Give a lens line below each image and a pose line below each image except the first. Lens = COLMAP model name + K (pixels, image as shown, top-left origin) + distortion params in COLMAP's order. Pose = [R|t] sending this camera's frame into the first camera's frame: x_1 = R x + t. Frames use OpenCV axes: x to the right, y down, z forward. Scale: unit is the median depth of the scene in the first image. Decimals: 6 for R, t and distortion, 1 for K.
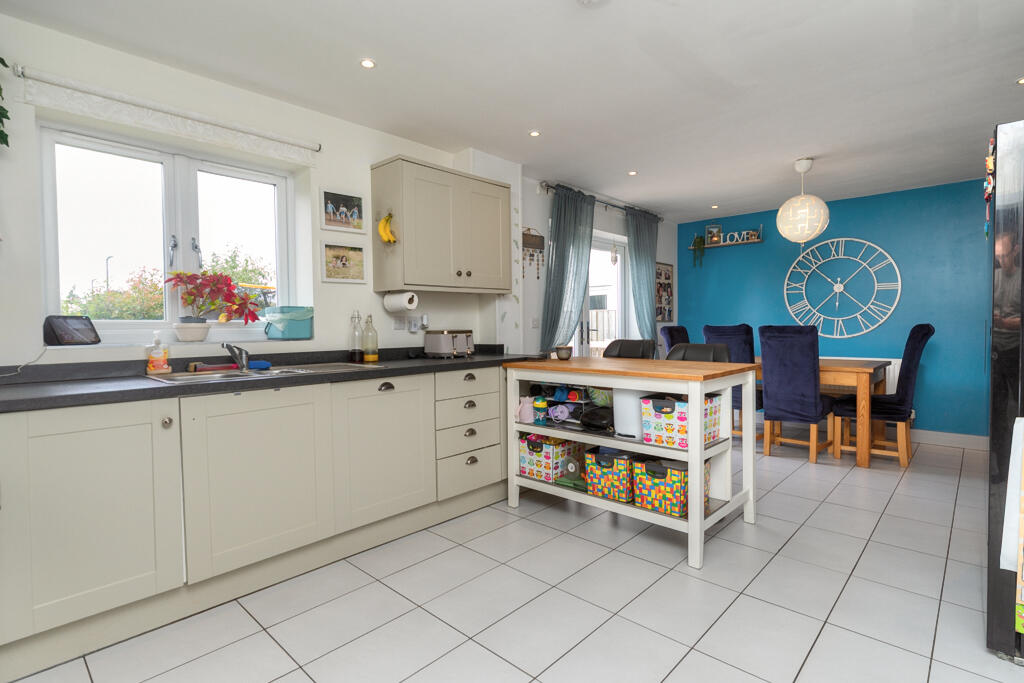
lens RADIAL K [[502.2, 0, 512.0], [0, 502.2, 341.5], [0, 0, 1]] dist [0.001138, -0.000414]
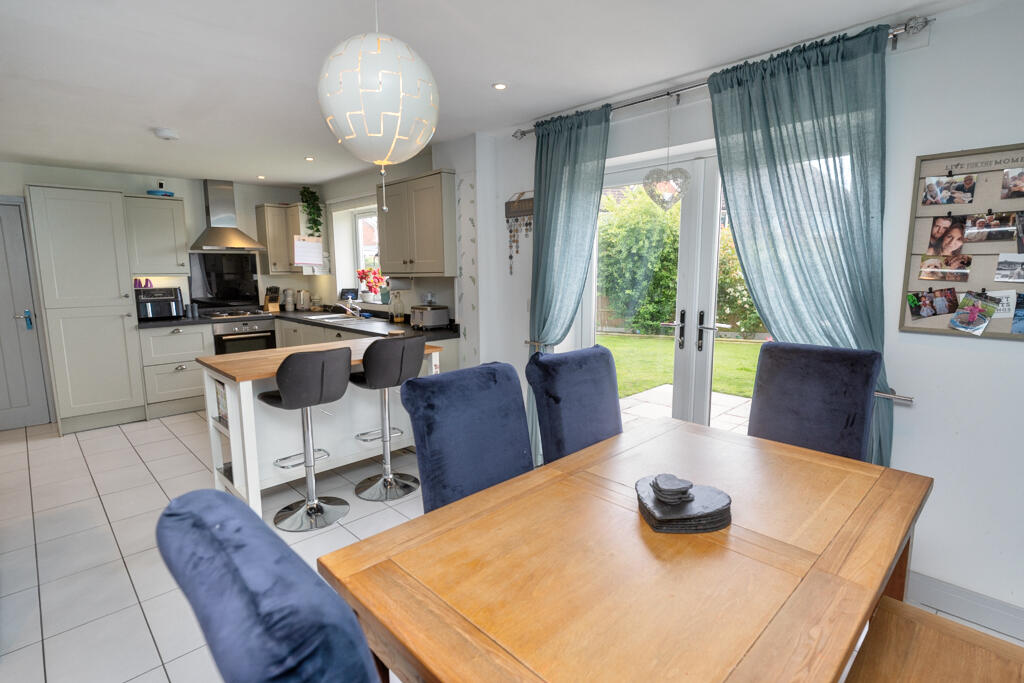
lens RADIAL K [[502.2, 0, 512.0], [0, 502.2, 341.5], [0, 0, 1]] dist [0.001138, -0.000414]
pose [[-0.042593, 0.158177, -0.986492, 0.988696], [-0.025518, 0.986893, 0.159343, -0.124436], [0.998767, 0.031960, -0.037999, 1.122197]]
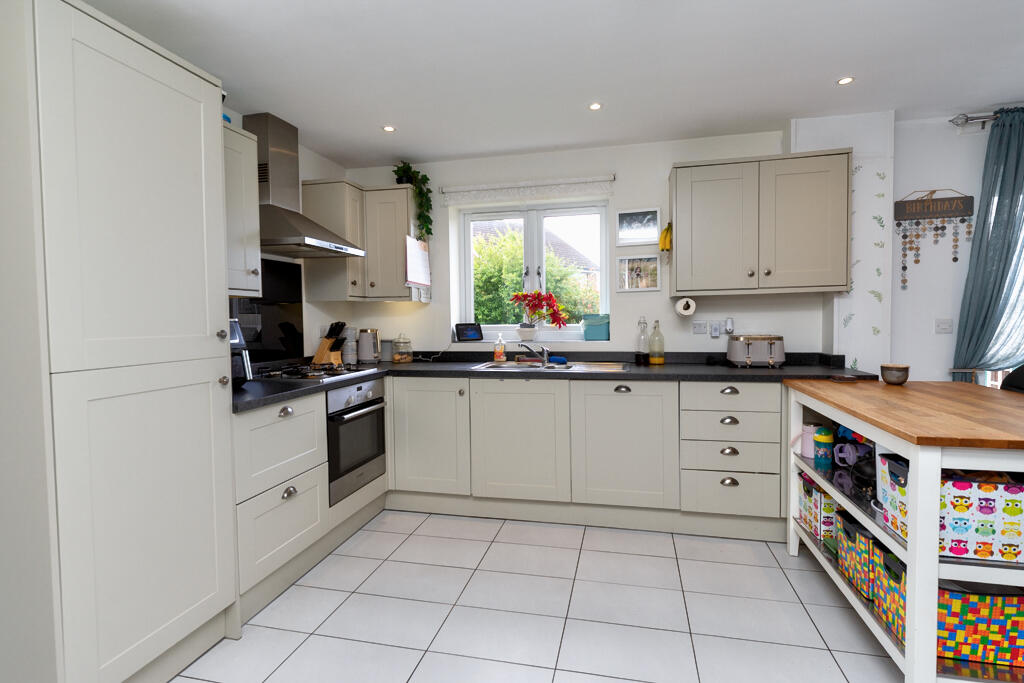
lens RADIAL K [[502.2, 0, 512.0], [0, 502.2, 341.5], [0, 0, 1]] dist [0.001138, -0.000414]
pose [[0.494486, 0.046809, -0.867924, 0.394489], [-0.020794, 0.998900, 0.042026, -0.037157], [0.868937, -0.002734, 0.494916, 0.163116]]
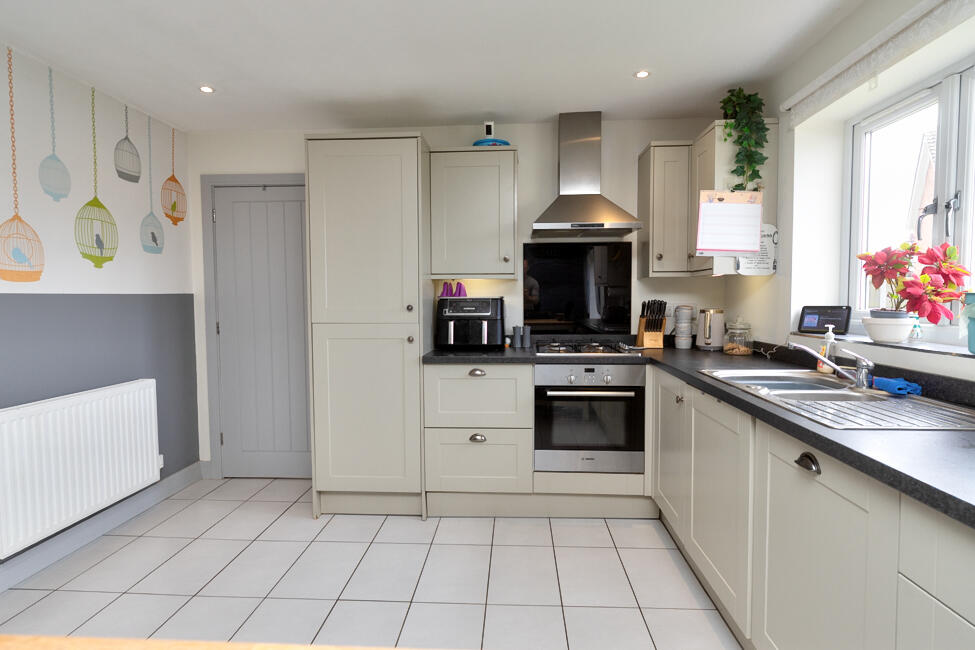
lens RADIAL K [[505.1, 0, 487.5], [0, 505.1, 325.0], [0, 0, 1]] dist [0.000381, -0.000123]
pose [[-0.768466, 0.049454, -0.637977, 0.208713], [-0.007436, 0.996252, 0.086184, -0.056053], [0.639847, 0.070973, -0.765218, 0.782827]]
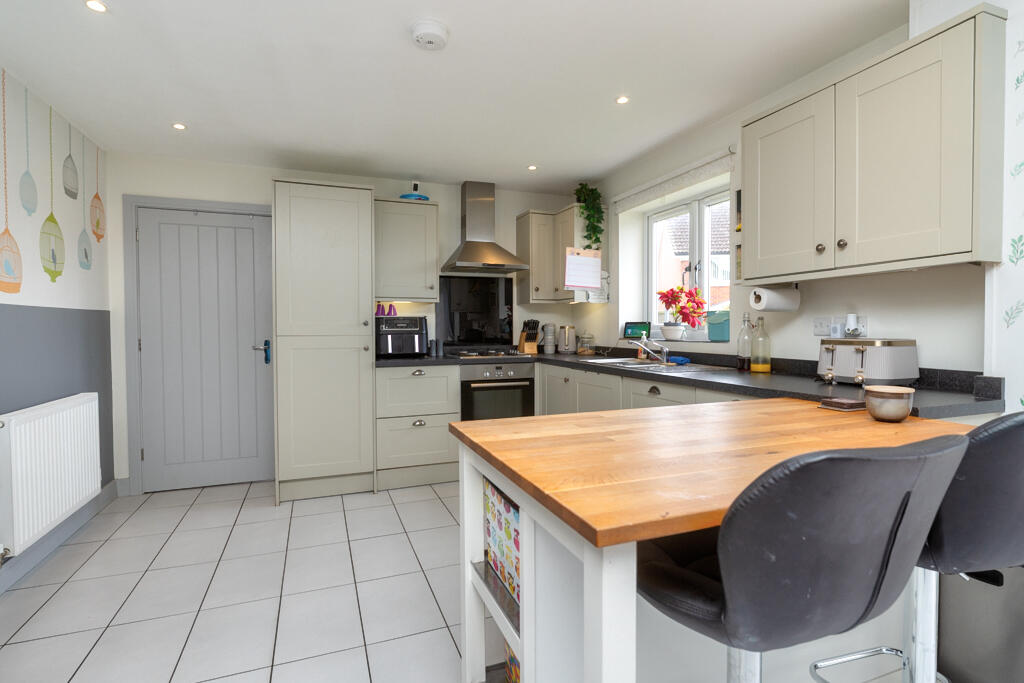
lens RADIAL K [[502.2, 0, 512.0], [0, 502.2, 341.5], [0, 0, 1]] dist [0.001138, -0.000414]
pose [[-0.434783, 0.038281, -0.899721, 0.532554], [-0.021263, 0.998381, 0.052754, -0.037898], [0.900284, 0.042067, -0.433265, 0.788615]]
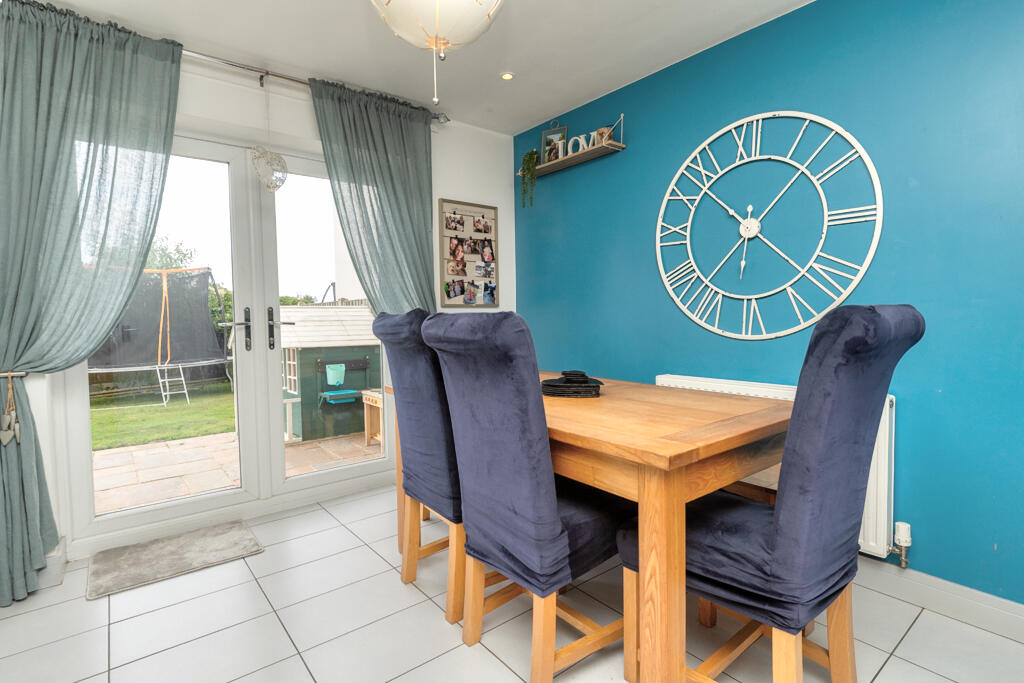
lens RADIAL K [[502.2, 0, 512.0], [0, 502.2, 341.5], [0, 0, 1]] dist [0.001138, -0.000414]
pose [[0.990561, 0.002355, -0.137055, 0.664109], [0.000519, 0.999781, 0.020931, -0.019355], [0.137075, -0.020804, 0.990342, 0.694477]]
